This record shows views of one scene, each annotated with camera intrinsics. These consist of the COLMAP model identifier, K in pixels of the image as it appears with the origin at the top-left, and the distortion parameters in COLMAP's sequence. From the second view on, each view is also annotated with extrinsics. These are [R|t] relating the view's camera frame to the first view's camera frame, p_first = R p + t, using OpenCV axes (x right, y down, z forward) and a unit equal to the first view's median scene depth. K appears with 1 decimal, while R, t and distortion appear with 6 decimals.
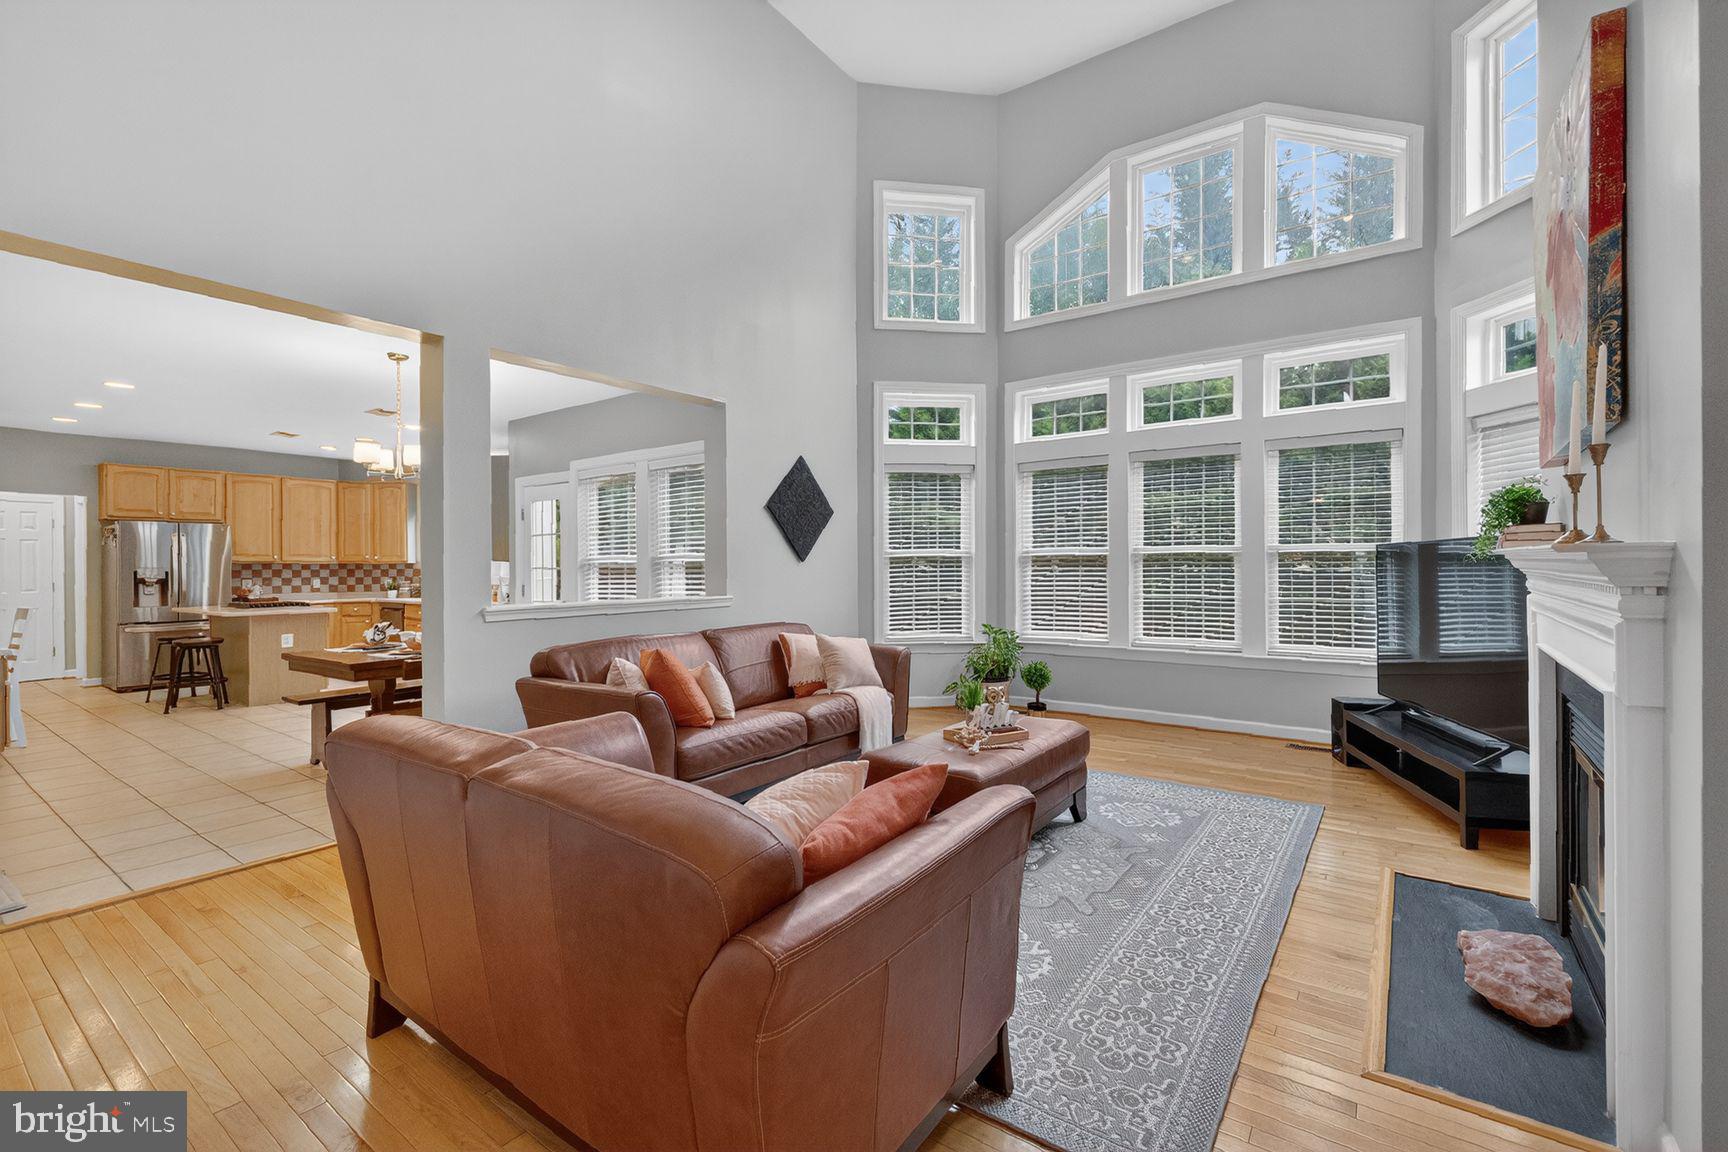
lens RADIAL K [[768.3, 0, 857.9], [0, 768.3, 573.6], [0, 0, 1]] dist [0.028131, 0.000774]
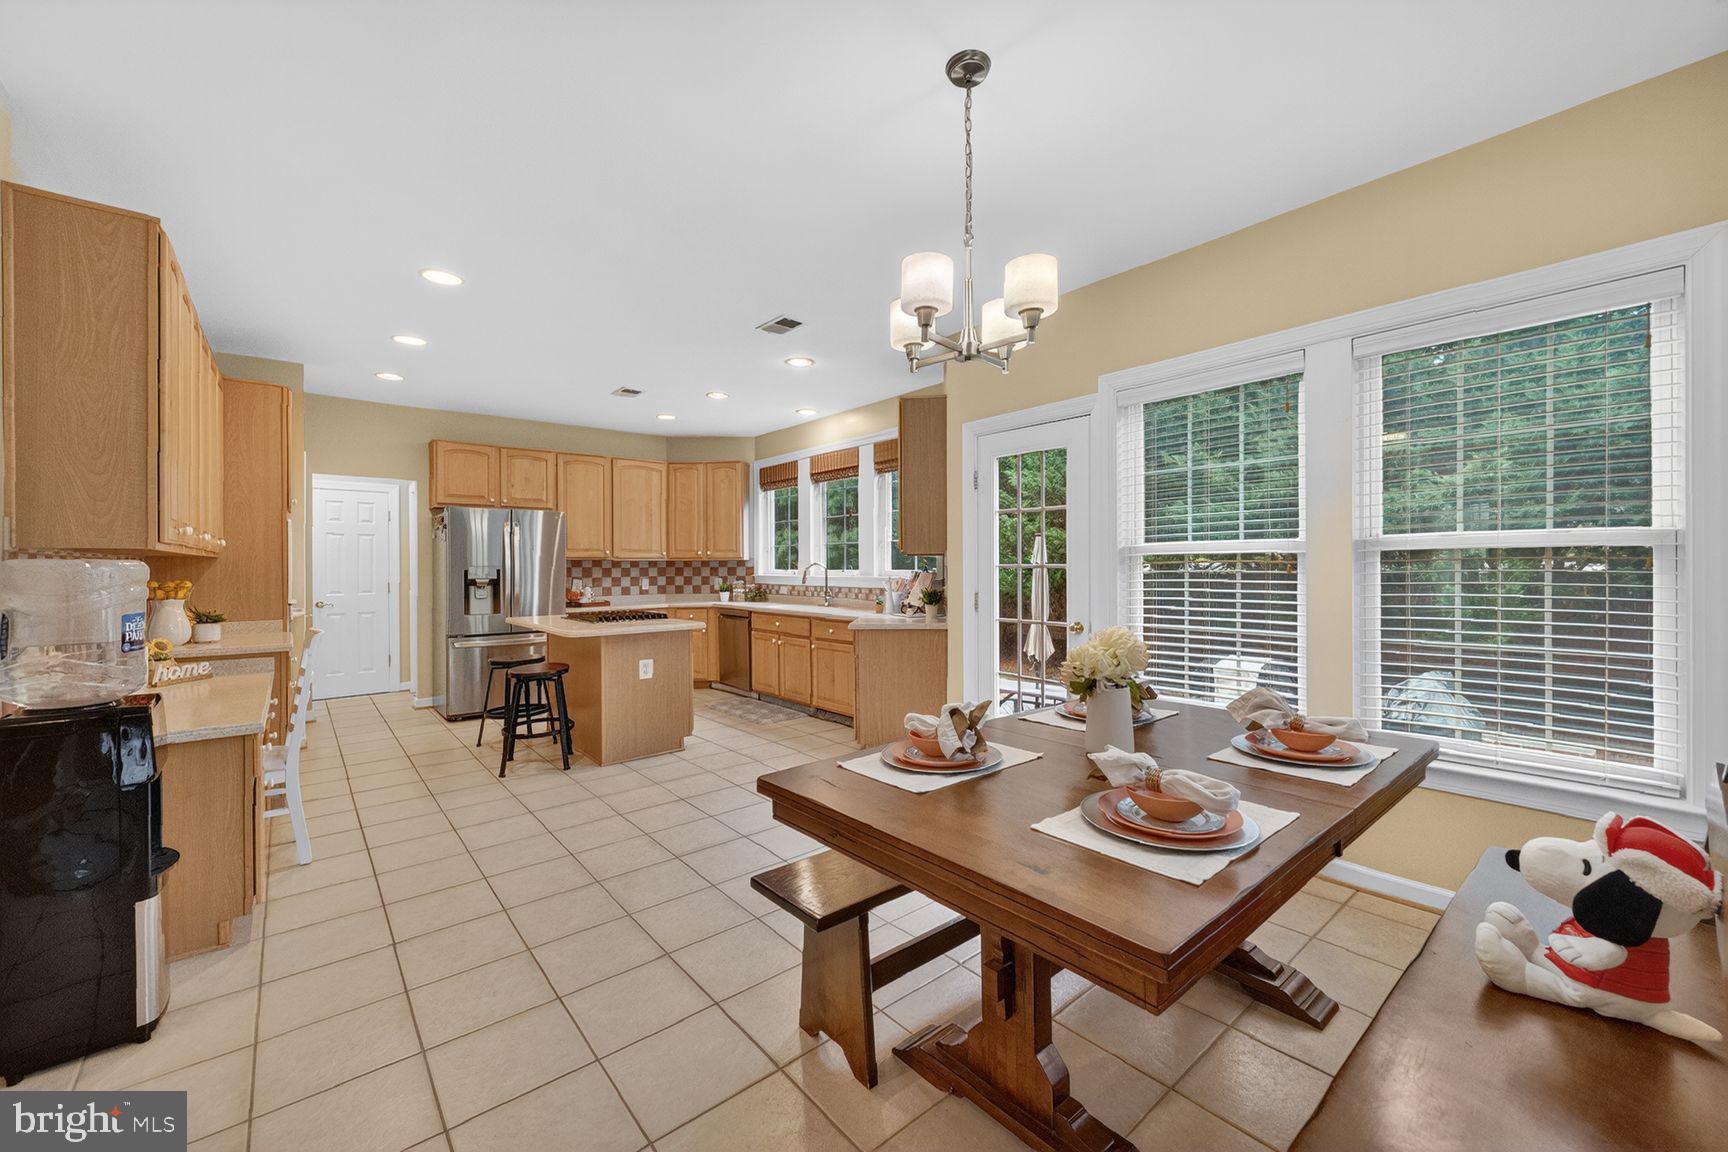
lens RADIAL K [[682.1, 0, 862.1], [0, 682.1, 577.1], [0, 0, 1]] dist [0.041443, 0.000625]
pose [[0.970756, 0.002382, -0.240058, -0.311823], [-0.000015, 0.999951, 0.009861, -0.002284], [0.240070, -0.009569, 0.970708, 0.360849]]
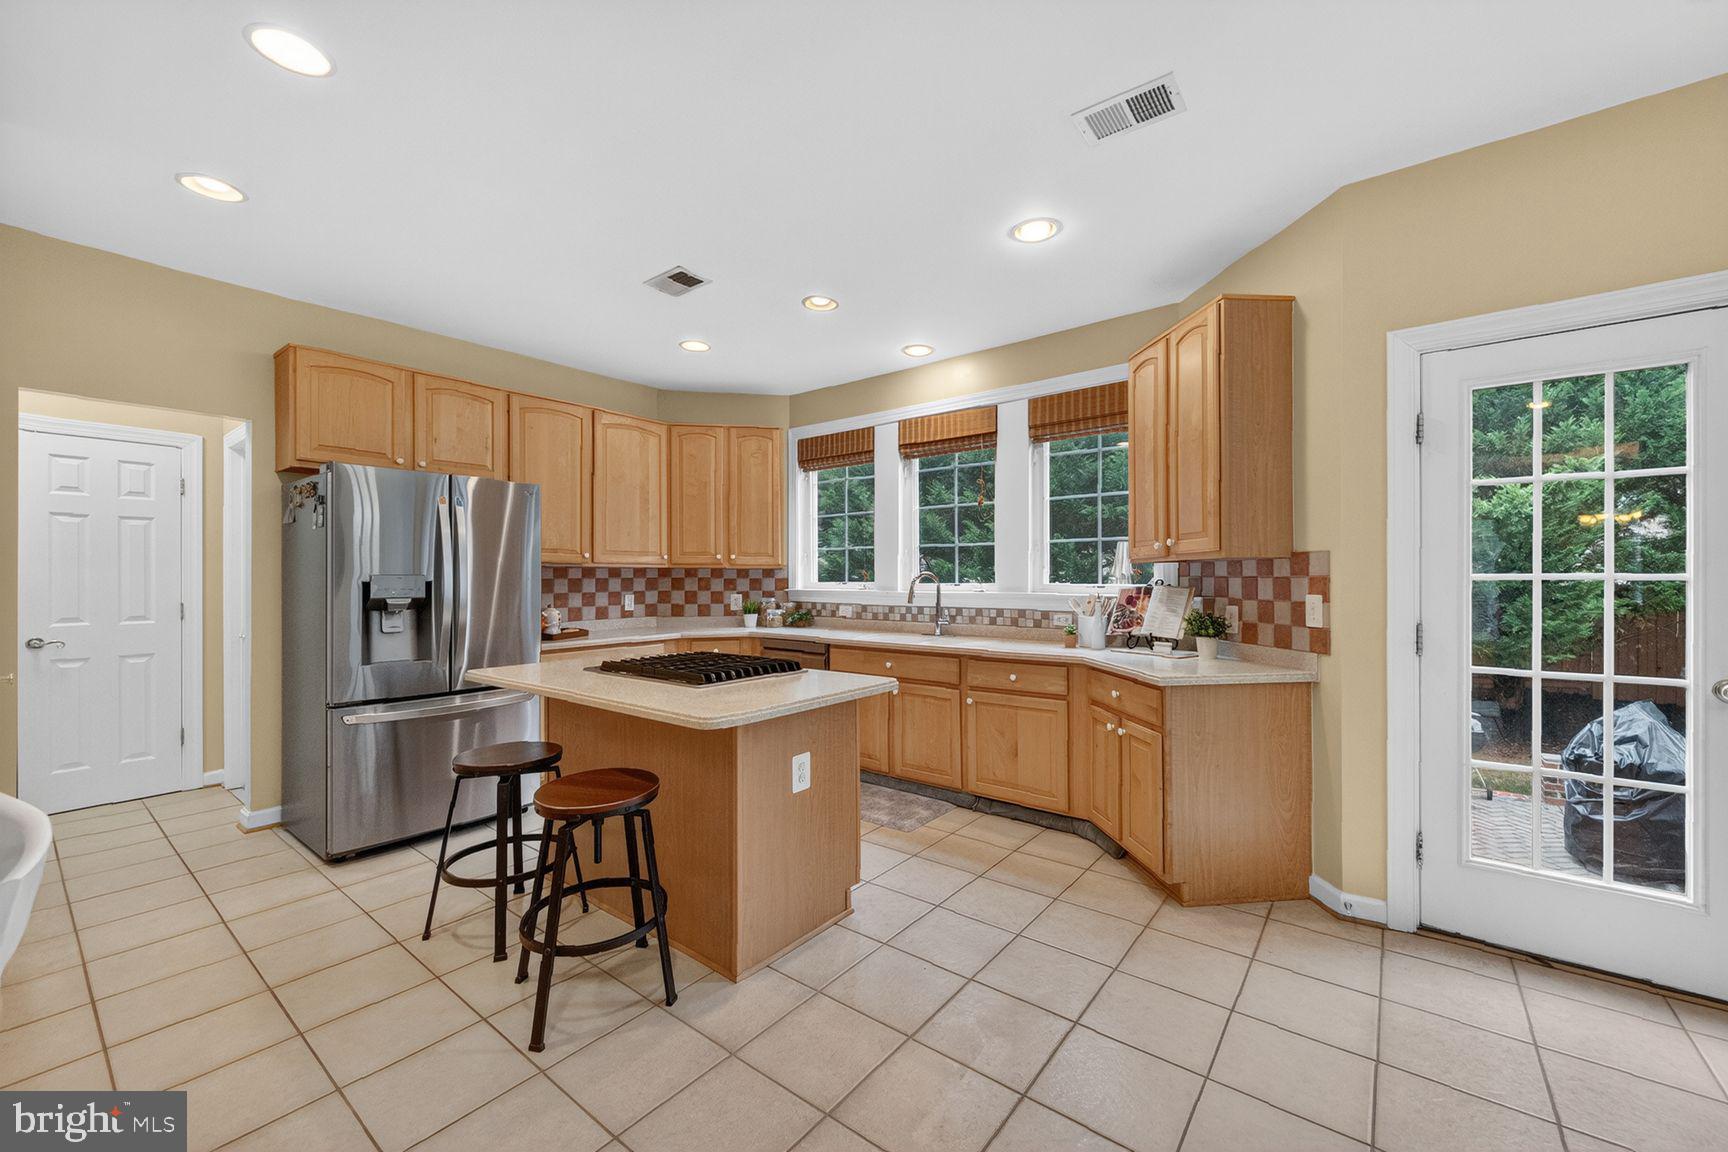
lens RADIAL K [[682.1, 0, 860.6], [0, 682.1, 583.4], [0, 0, 1]] dist [0.041443, 0.000625]
pose [[0.999590, 0.003171, -0.028463, -0.558341], [-0.003128, 0.999994, 0.001563, -0.002957], [0.028467, -0.001473, 0.999594, 0.547575]]
